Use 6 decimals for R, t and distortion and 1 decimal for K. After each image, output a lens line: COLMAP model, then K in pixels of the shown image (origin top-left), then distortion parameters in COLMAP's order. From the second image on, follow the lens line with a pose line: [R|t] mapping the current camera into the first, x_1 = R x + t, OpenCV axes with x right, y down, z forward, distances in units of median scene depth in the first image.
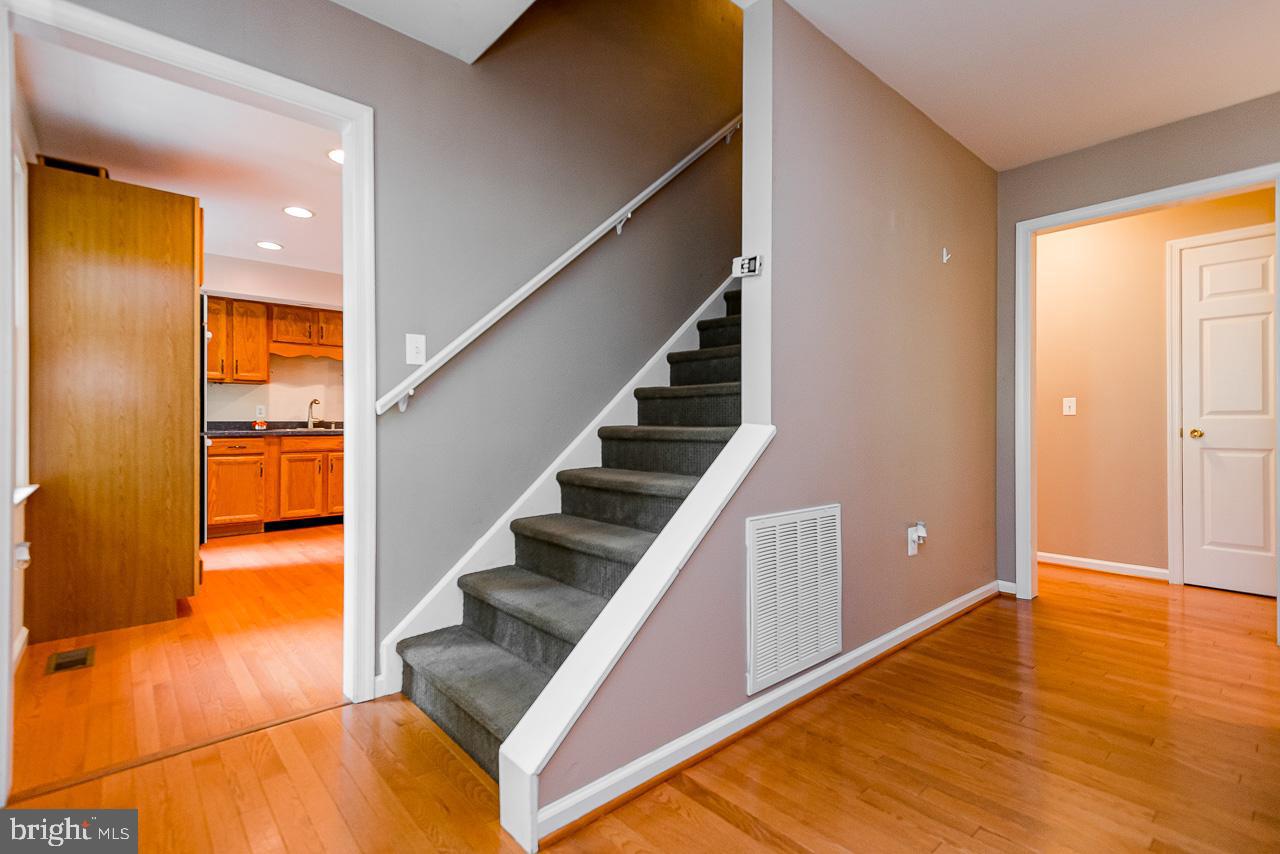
lens RADIAL K [[585.0, 0, 657.1], [0, 585.0, 427.1], [0, 0, 1]] dist [0.031149, -0.012841]
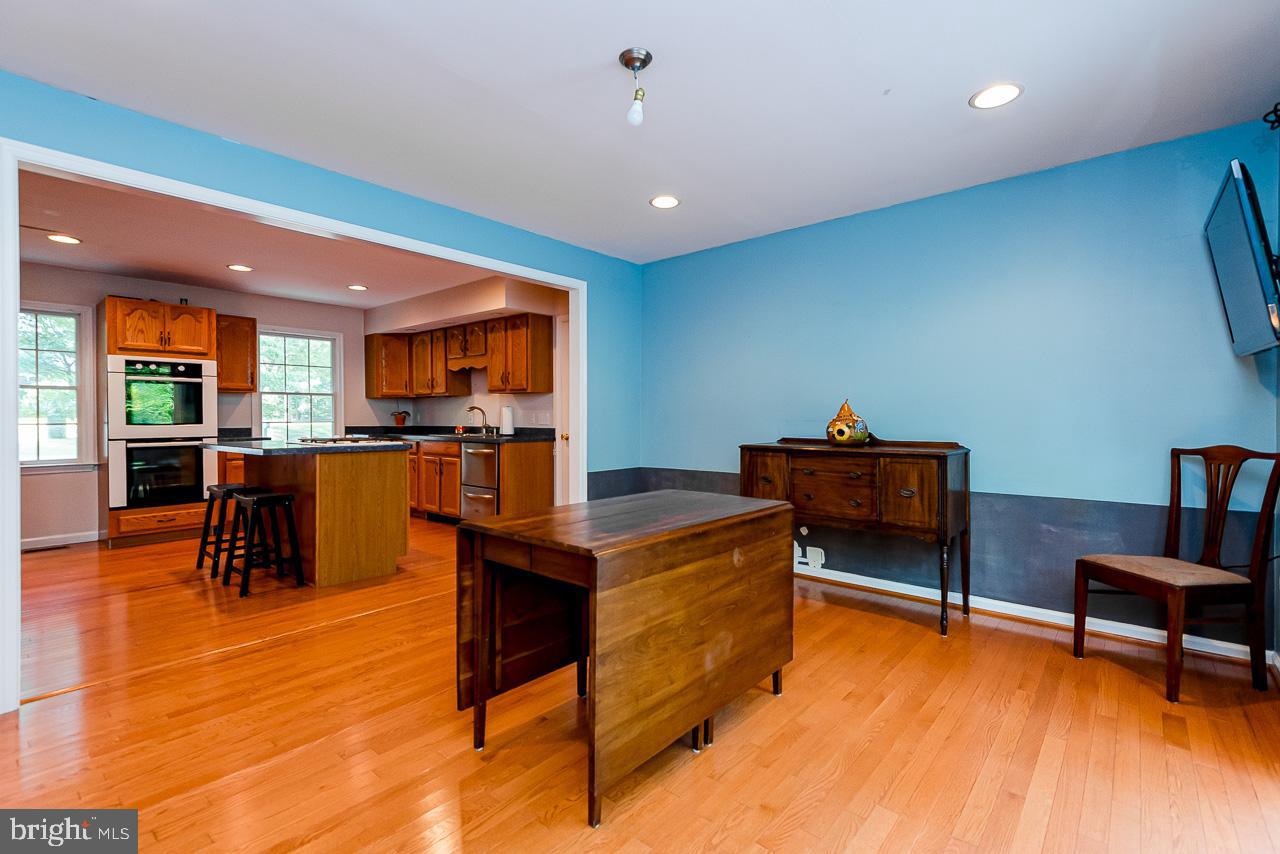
lens RADIAL K [[585.0, 0, 624.6], [0, 585.0, 423.7], [0, 0, 1]] dist [0.031149, -0.012841]
pose [[0.077053, 0.015192, -0.996911, 0.580727], [-0.002616, 0.999884, 0.015035, -0.036751], [0.997024, 0.001450, 0.077084, 1.333417]]
